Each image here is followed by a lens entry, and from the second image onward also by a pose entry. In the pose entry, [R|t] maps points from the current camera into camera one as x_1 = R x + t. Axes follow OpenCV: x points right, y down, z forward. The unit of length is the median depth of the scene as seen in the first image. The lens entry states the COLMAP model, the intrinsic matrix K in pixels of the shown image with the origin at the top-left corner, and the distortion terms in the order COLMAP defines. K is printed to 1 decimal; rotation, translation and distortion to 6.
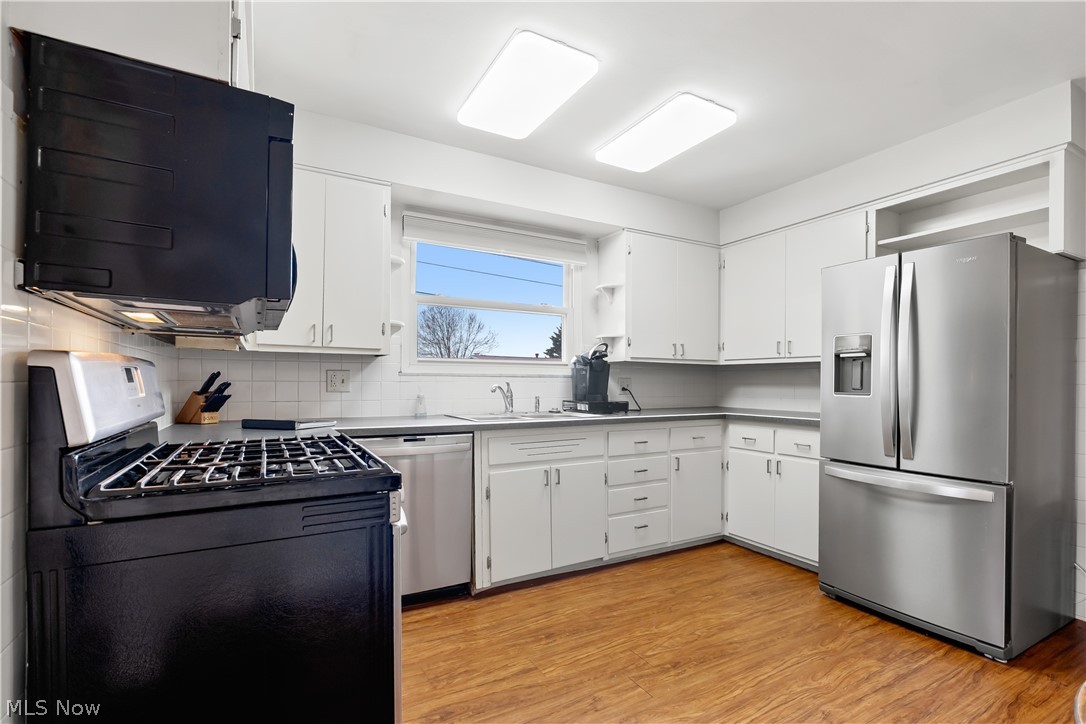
lens RADIAL K [[499.8, 0, 545.5], [0, 499.8, 381.1], [0, 0, 1]] dist [-0.002843, -0.000225]
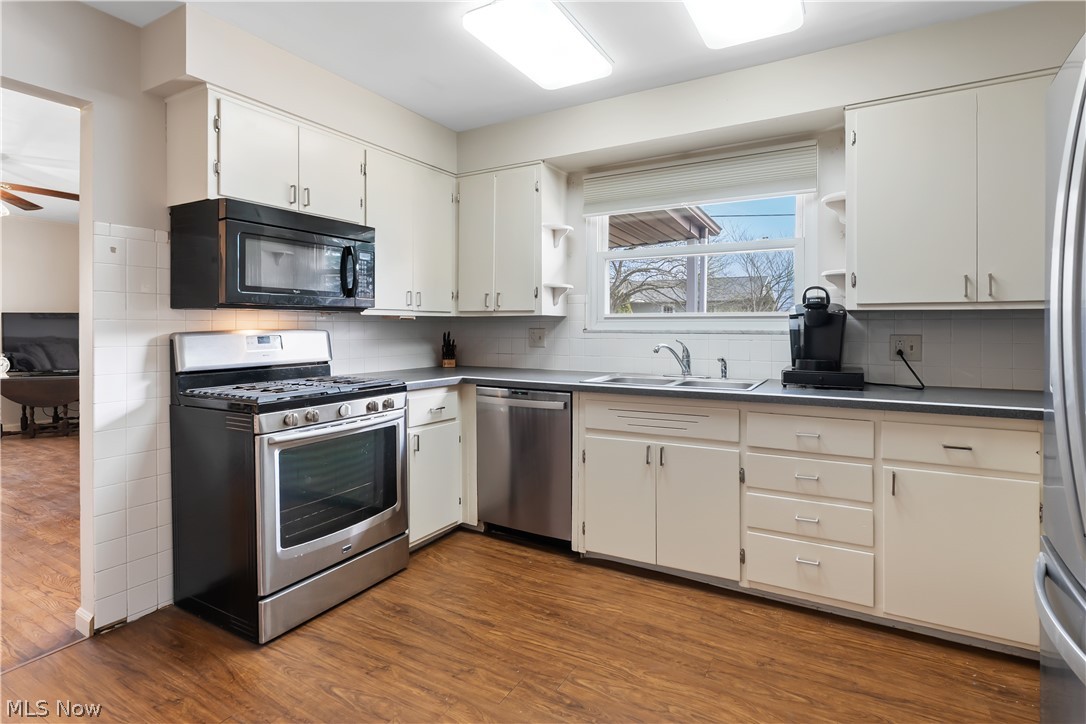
lens RADIAL K [[540.0, 0, 543.7], [0, 540.0, 327.0], [0, 0, 1]] dist [-0.003727, -0.000289]
pose [[0.513765, -0.004495, -0.857919, 0.743658], [0.006089, 0.999980, -0.001593, -0.025384], [0.857909, -0.004405, 0.513783, 0.397014]]
